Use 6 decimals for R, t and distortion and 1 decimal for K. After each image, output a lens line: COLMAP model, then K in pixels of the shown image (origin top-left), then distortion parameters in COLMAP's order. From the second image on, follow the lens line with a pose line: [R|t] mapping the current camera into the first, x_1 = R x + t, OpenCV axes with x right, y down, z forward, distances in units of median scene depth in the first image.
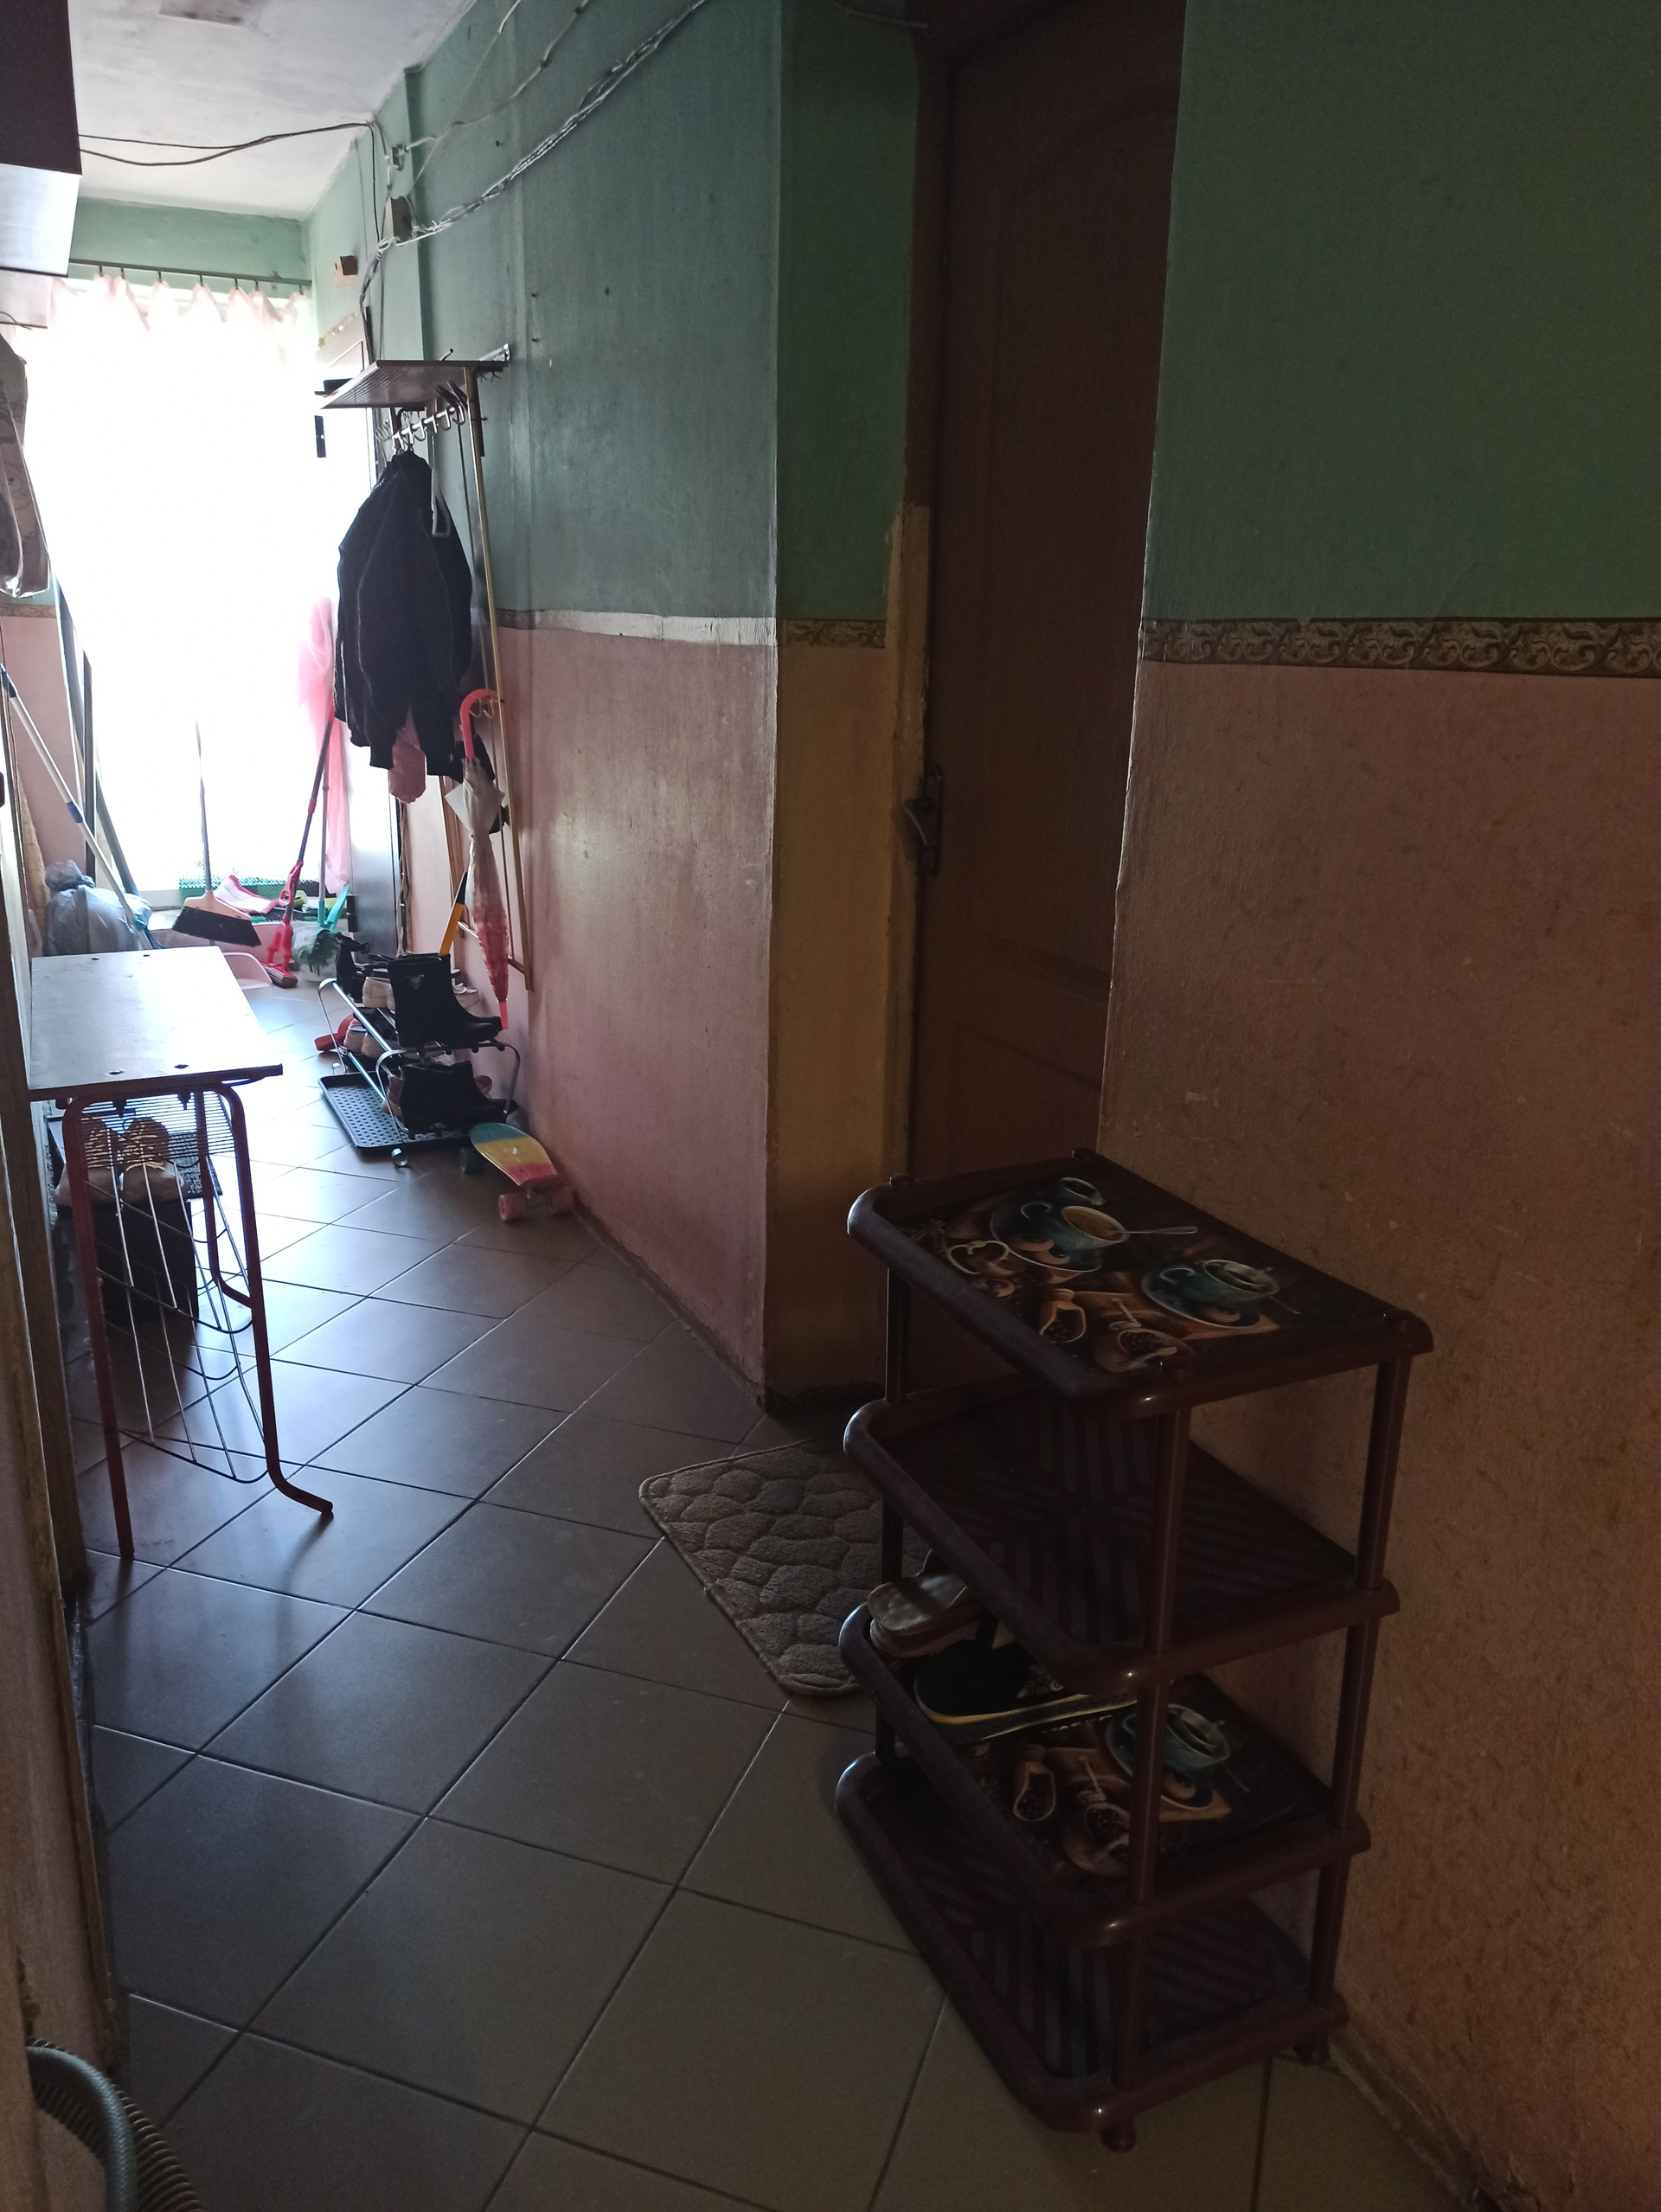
lens RADIAL K [[1653.2, 0, 829.3], [0, 1653.2, 1098.8], [0, 0, 1]] dist [0.016896, 0.000971]
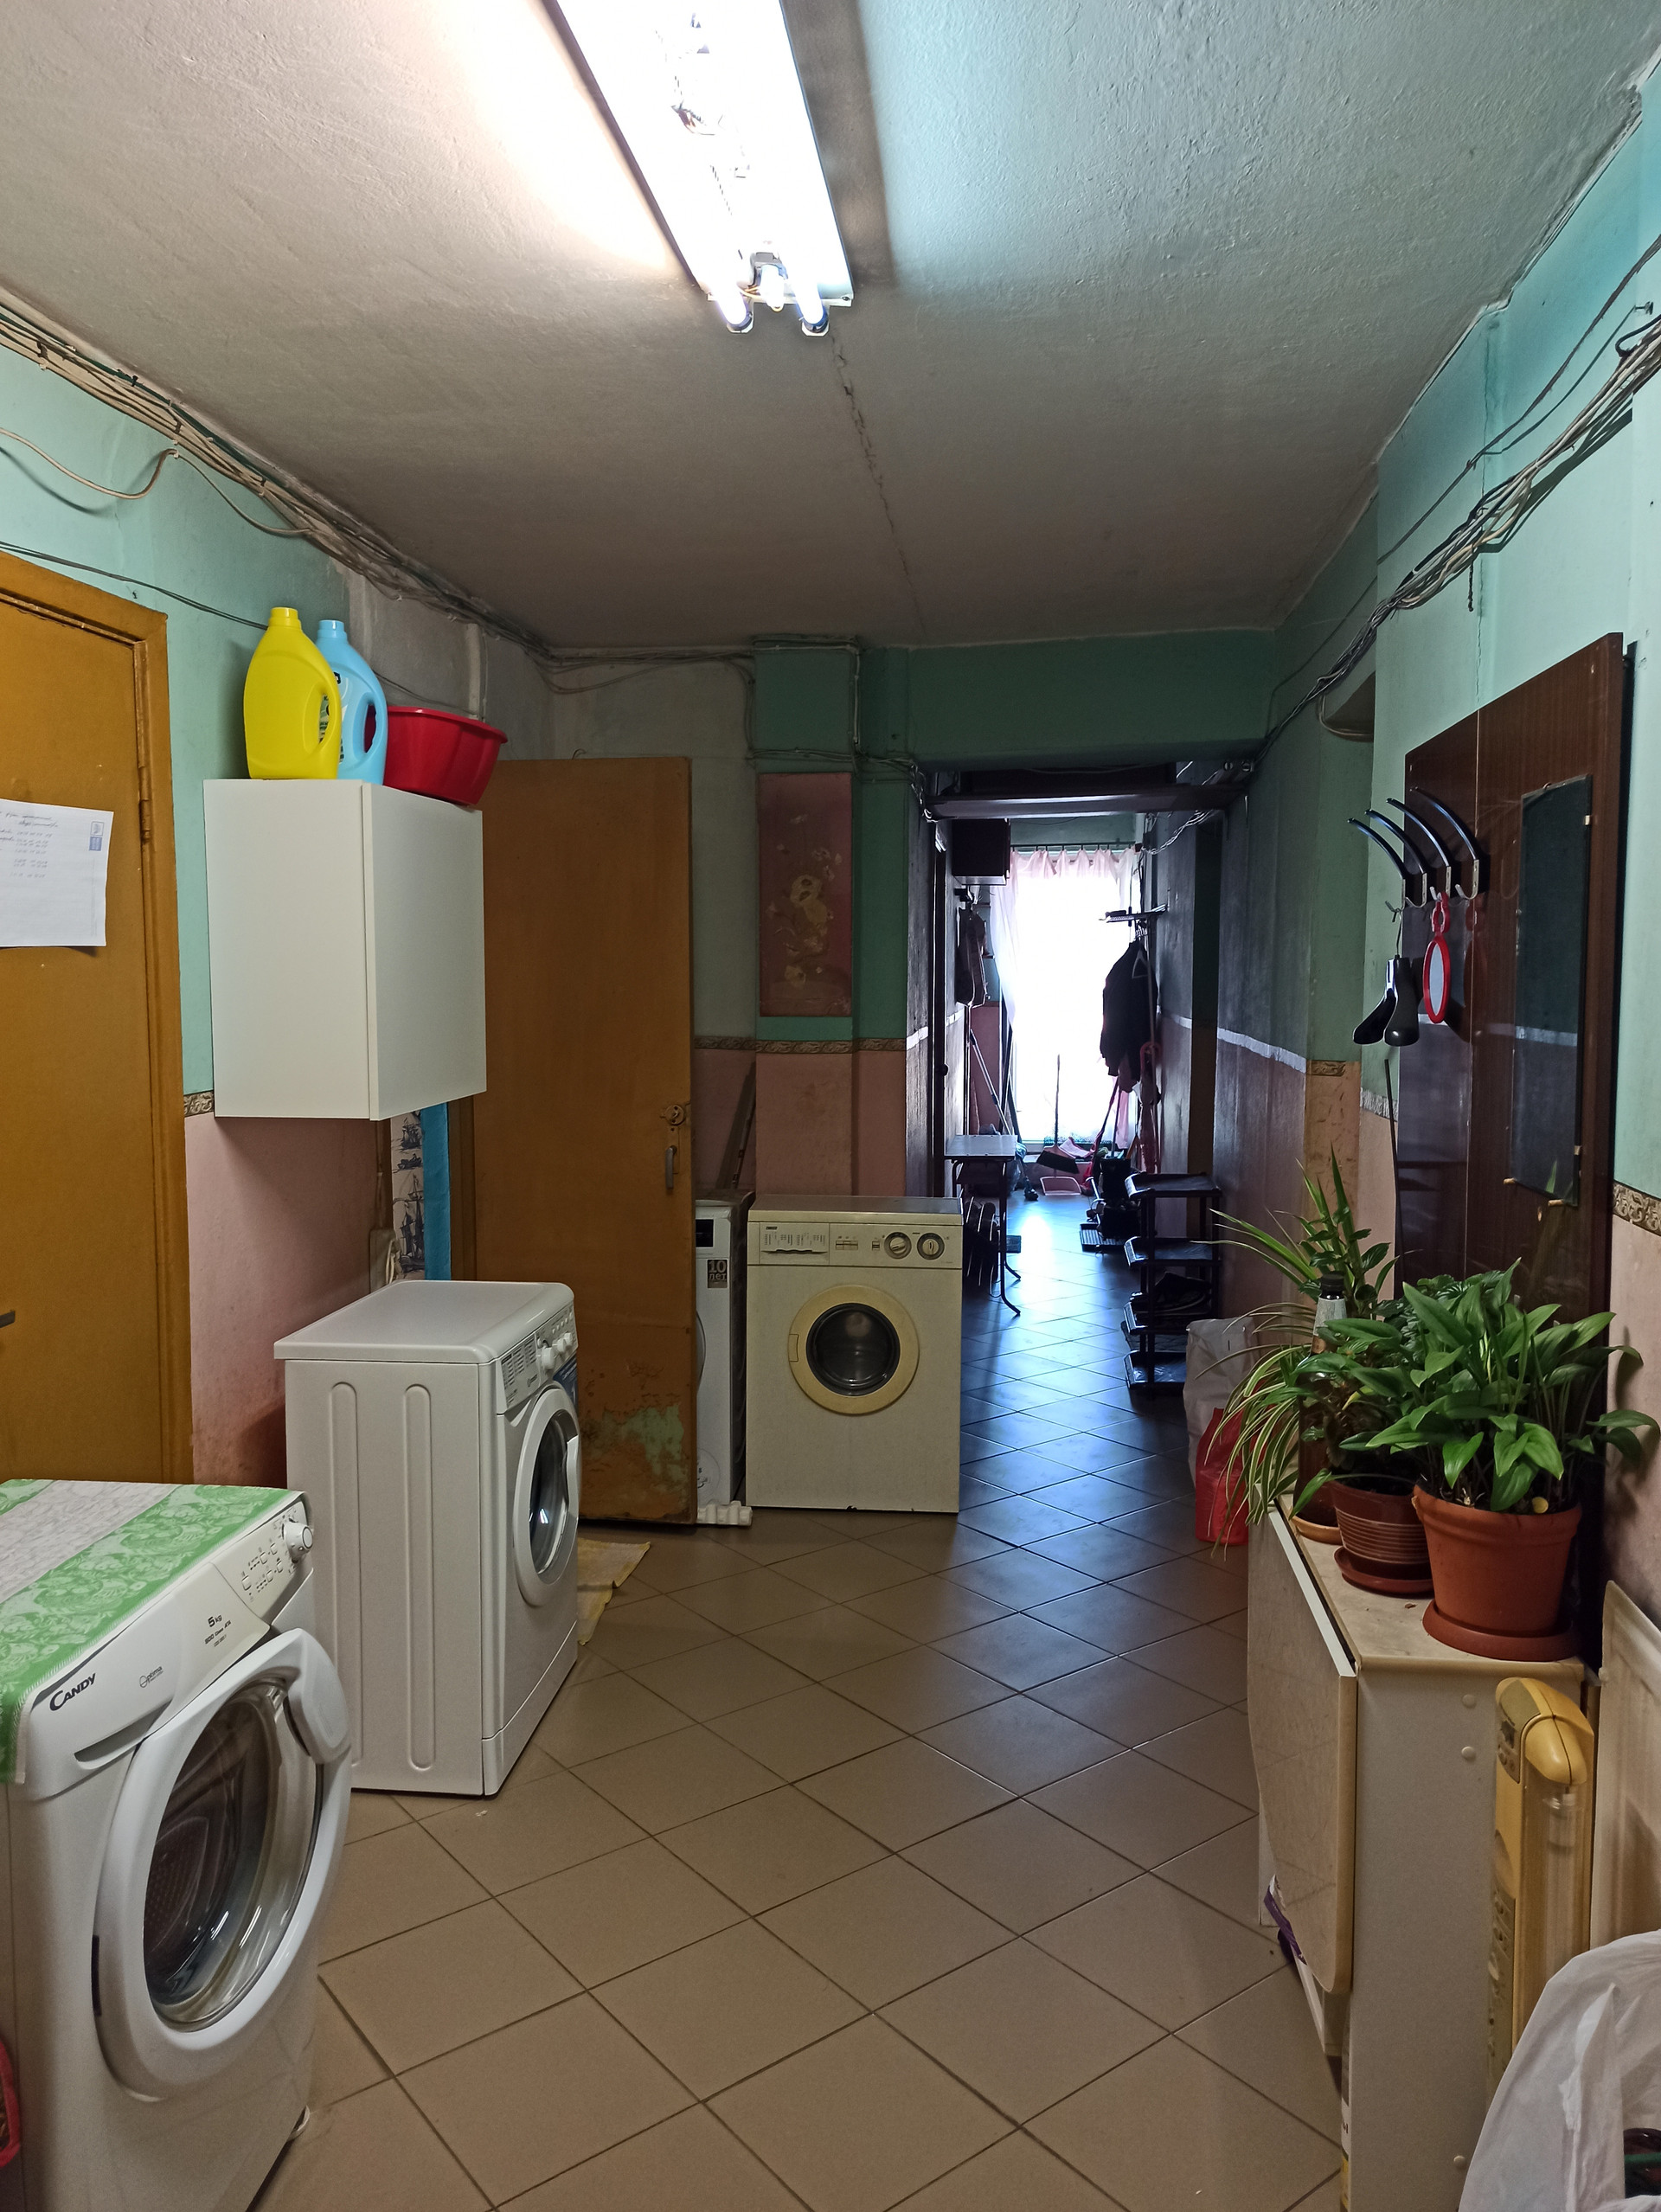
lens RADIAL K [[1630.3, 0, 837.5], [0, 1630.3, 1102.6], [0, 0, 1]] dist [0.064307, -0.052514]
pose [[0.848613, 0.019908, -0.528640, 0.415828], [-0.128019, 0.977318, -0.168702, 0.182231], [0.513290, 0.210839, 0.831913, -0.723345]]
